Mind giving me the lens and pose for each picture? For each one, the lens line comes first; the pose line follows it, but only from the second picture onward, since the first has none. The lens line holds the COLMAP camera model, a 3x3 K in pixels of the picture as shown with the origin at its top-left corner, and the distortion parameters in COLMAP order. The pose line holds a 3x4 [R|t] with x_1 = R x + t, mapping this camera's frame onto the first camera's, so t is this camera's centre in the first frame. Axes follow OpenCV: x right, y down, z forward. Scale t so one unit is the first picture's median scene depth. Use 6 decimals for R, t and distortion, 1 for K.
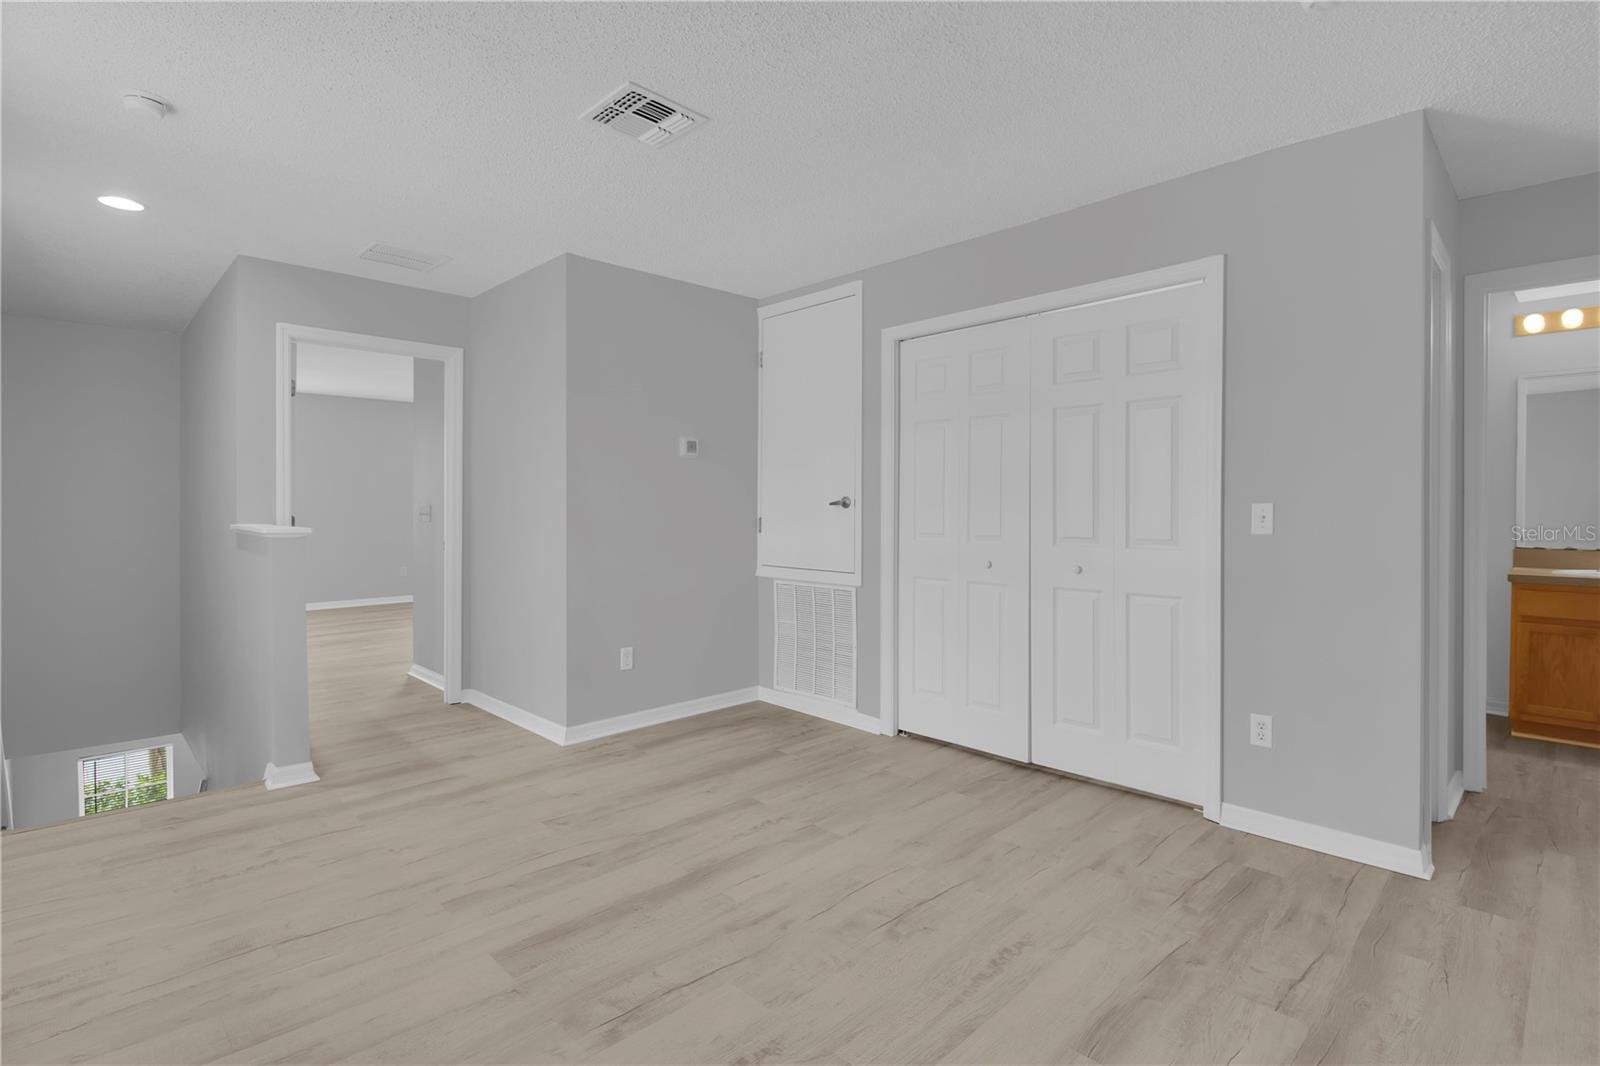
lens RADIAL K [[752.3, 0, 777.1], [0, 752.3, 499.5], [0, 0, 1]] dist [-0.002441, -0.009451]
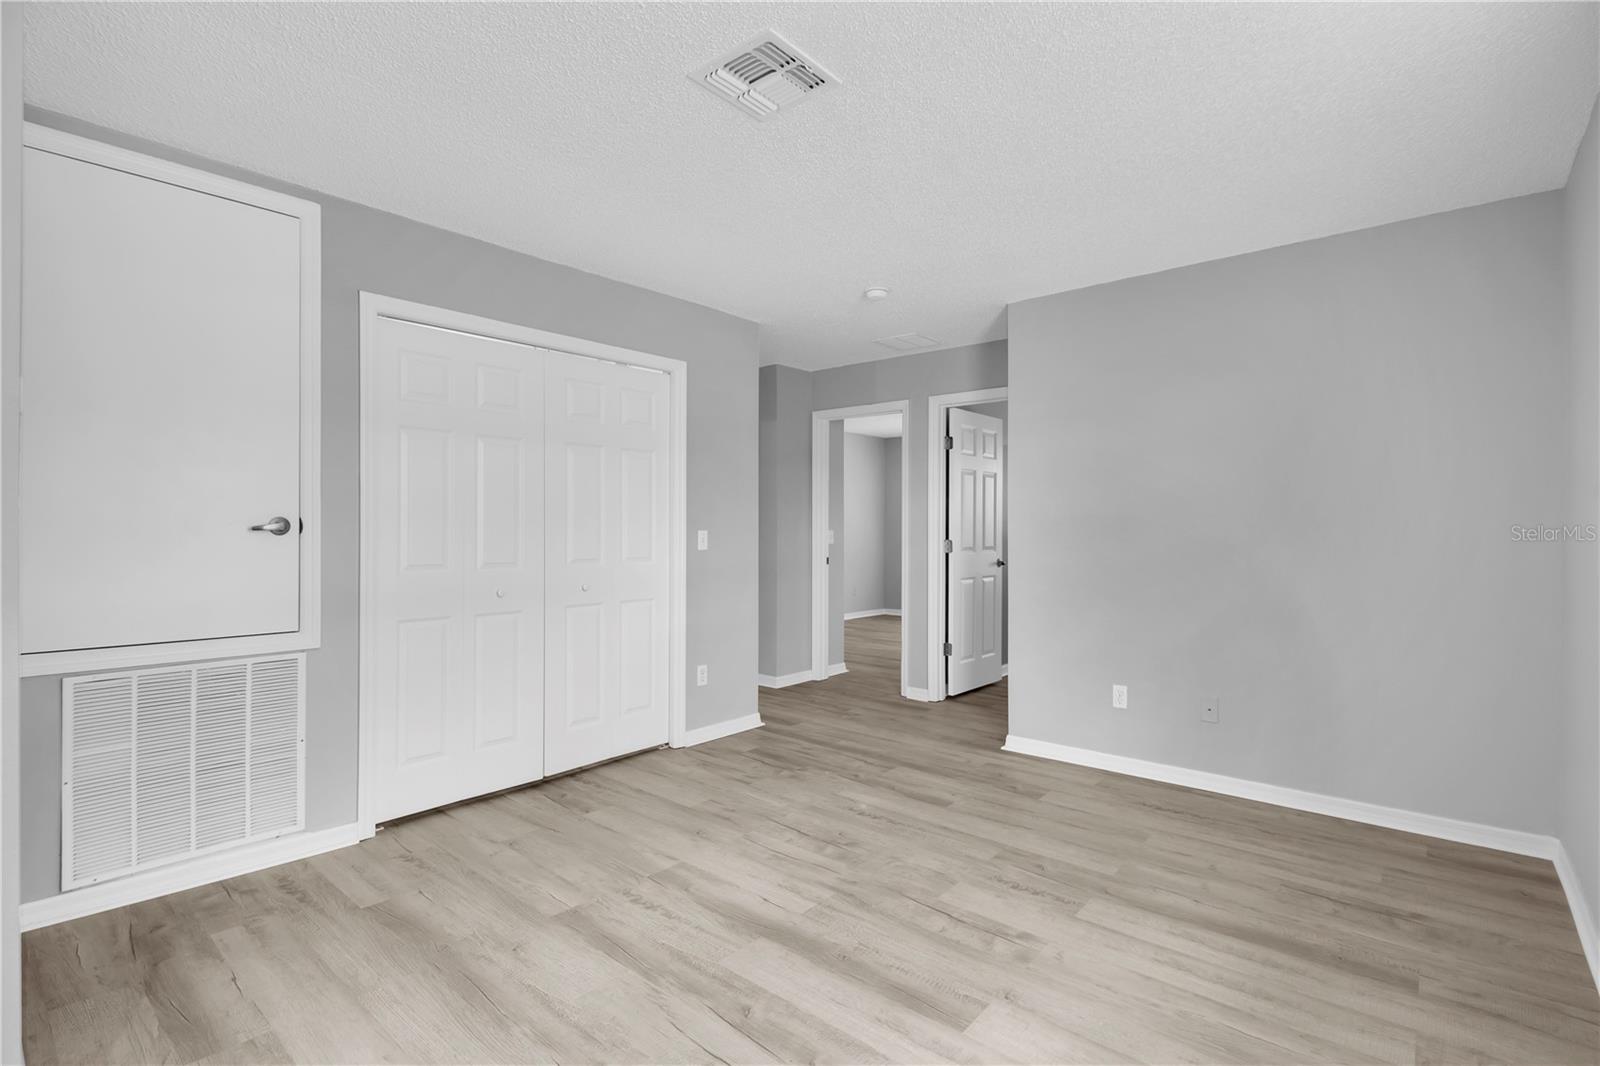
lens RADIAL K [[752.3, 0, 787.9], [0, 752.3, 527.9], [0, 0, 1]] dist [-0.002441, -0.009451]
pose [[-0.083794, 0.005162, 0.996470, -0.913051], [-0.010341, 0.999928, -0.006049, 0.007223], [-0.996429, -0.010811, -0.083735, 0.932718]]
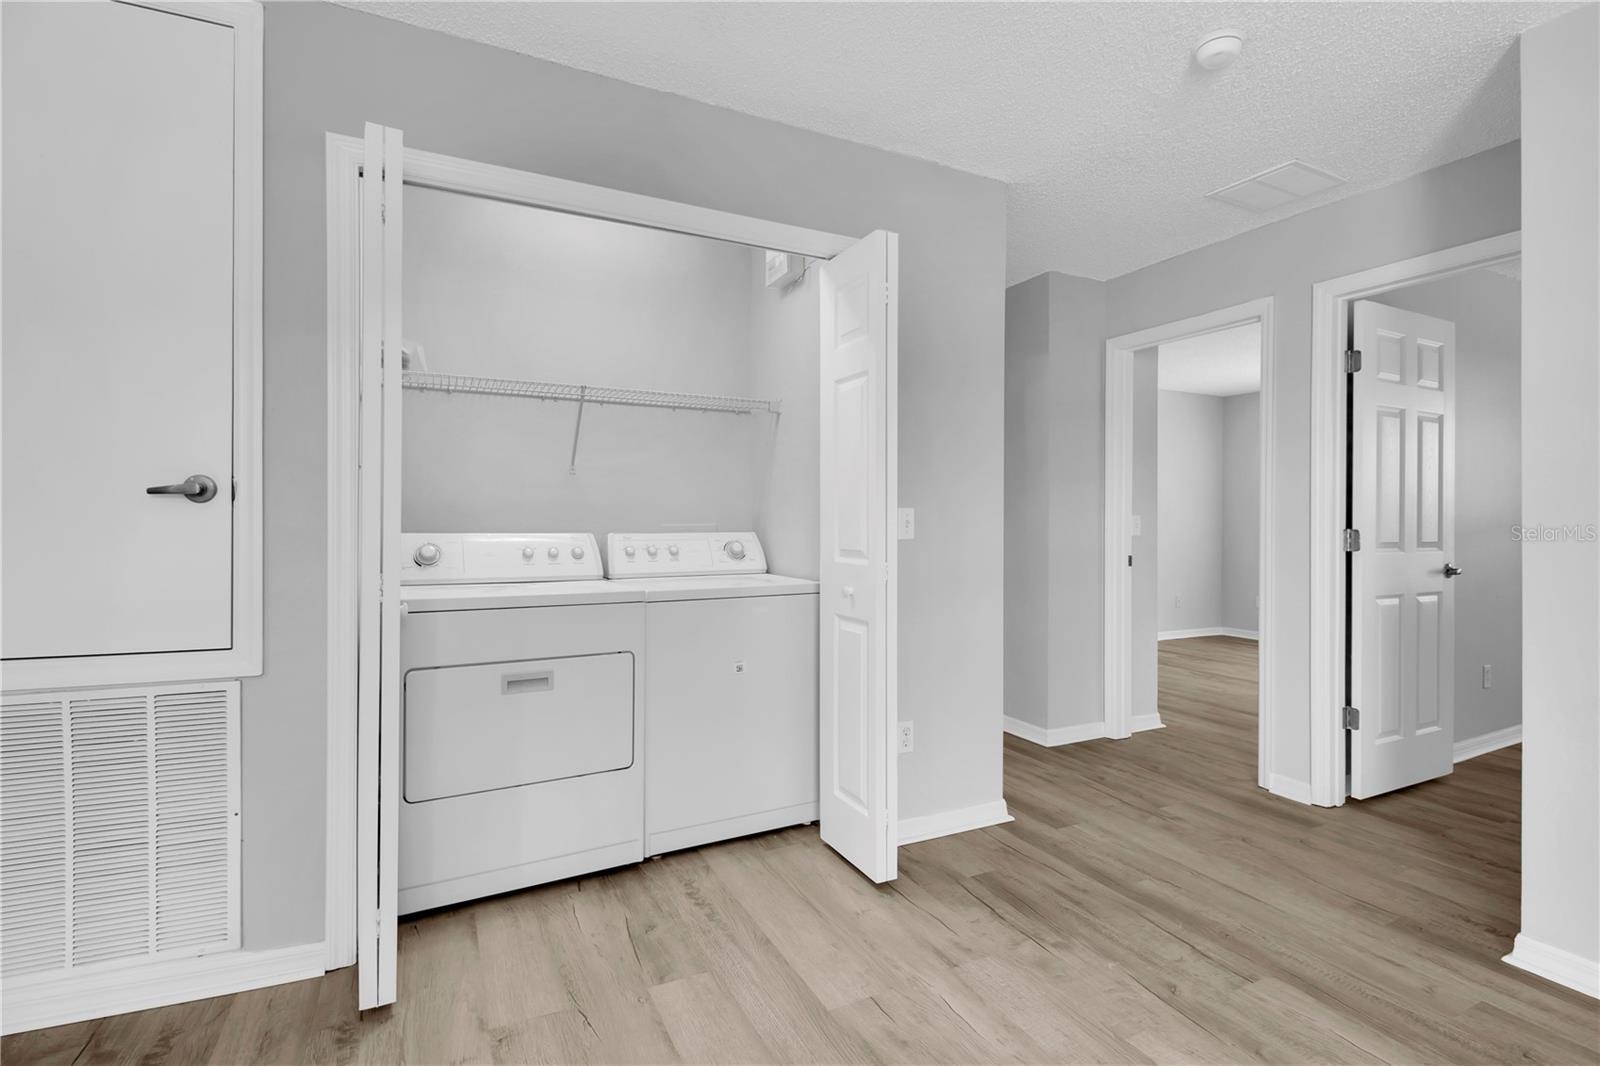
lens RADIAL K [[752.3, 0, 804.1], [0, 752.3, 513.1], [0, 0, 1]] dist [-0.002441, -0.009451]
pose [[0.286254, 0.015934, 0.958021, -0.342465], [-0.018261, 0.999771, -0.011172, 0.025142], [-0.957980, -0.014296, 0.286479, 0.826305]]
